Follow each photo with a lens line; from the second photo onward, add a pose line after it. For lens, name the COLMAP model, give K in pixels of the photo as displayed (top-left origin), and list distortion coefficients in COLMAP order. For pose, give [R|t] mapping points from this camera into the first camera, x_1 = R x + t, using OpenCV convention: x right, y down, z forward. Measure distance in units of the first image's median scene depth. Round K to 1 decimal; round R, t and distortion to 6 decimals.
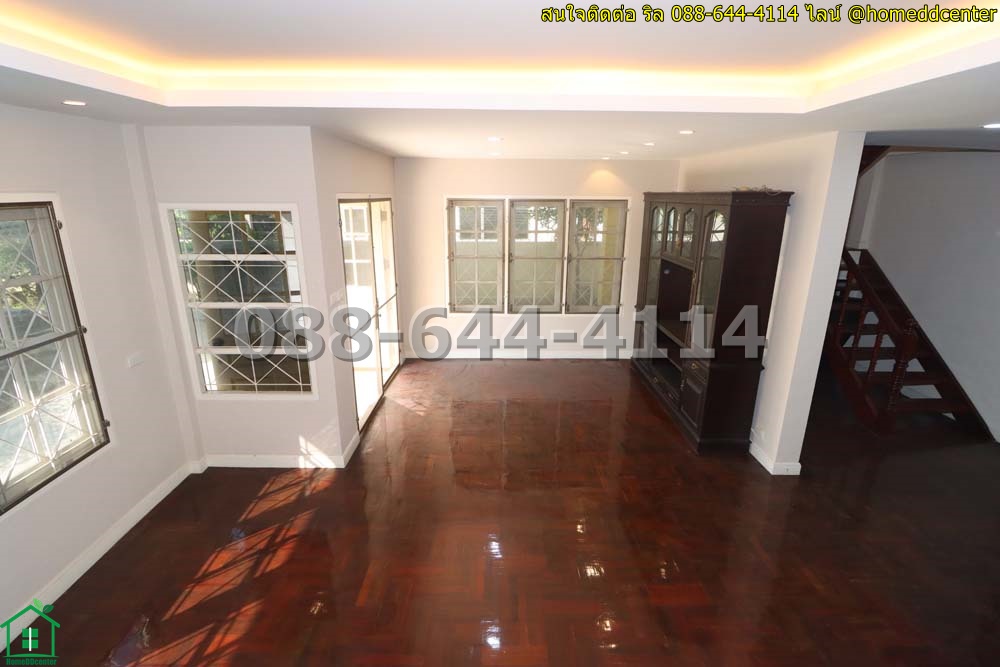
lens RADIAL K [[467.2, 0, 502.6], [0, 467.2, 327.4], [0, 0, 1]] dist [0.002047, -0.015167]
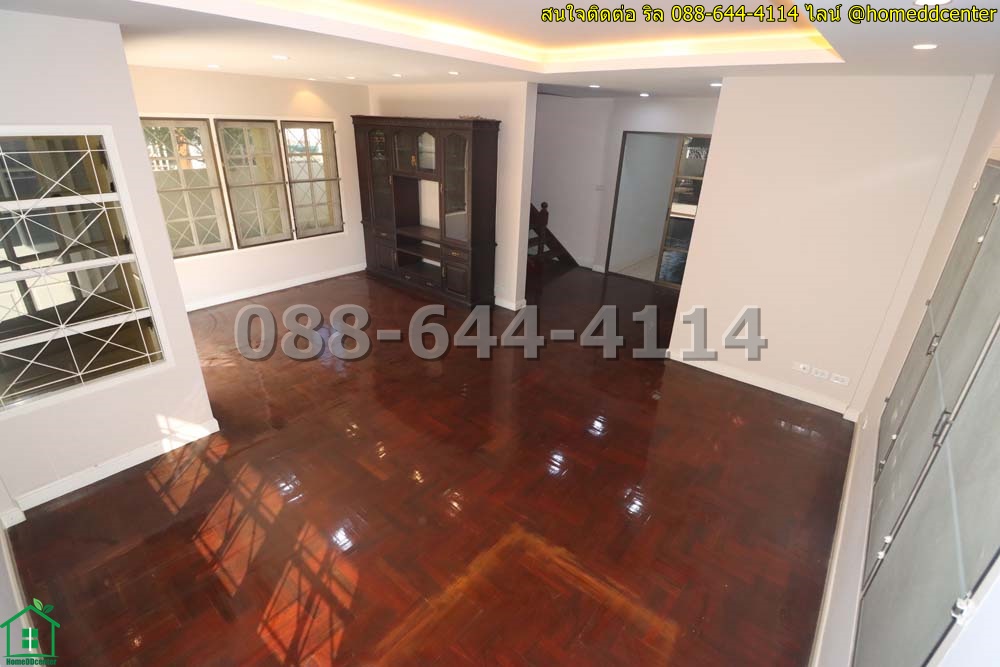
lens RADIAL K [[467.2, 0, 502.6], [0, 467.2, 327.4], [0, 0, 1]] dist [0.002047, -0.015167]
pose [[0.640281, -0.291305, 0.710761, -0.574331], [0.178490, 0.956396, 0.231188, -0.002147], [-0.747116, -0.021162, 0.664357, -0.011710]]
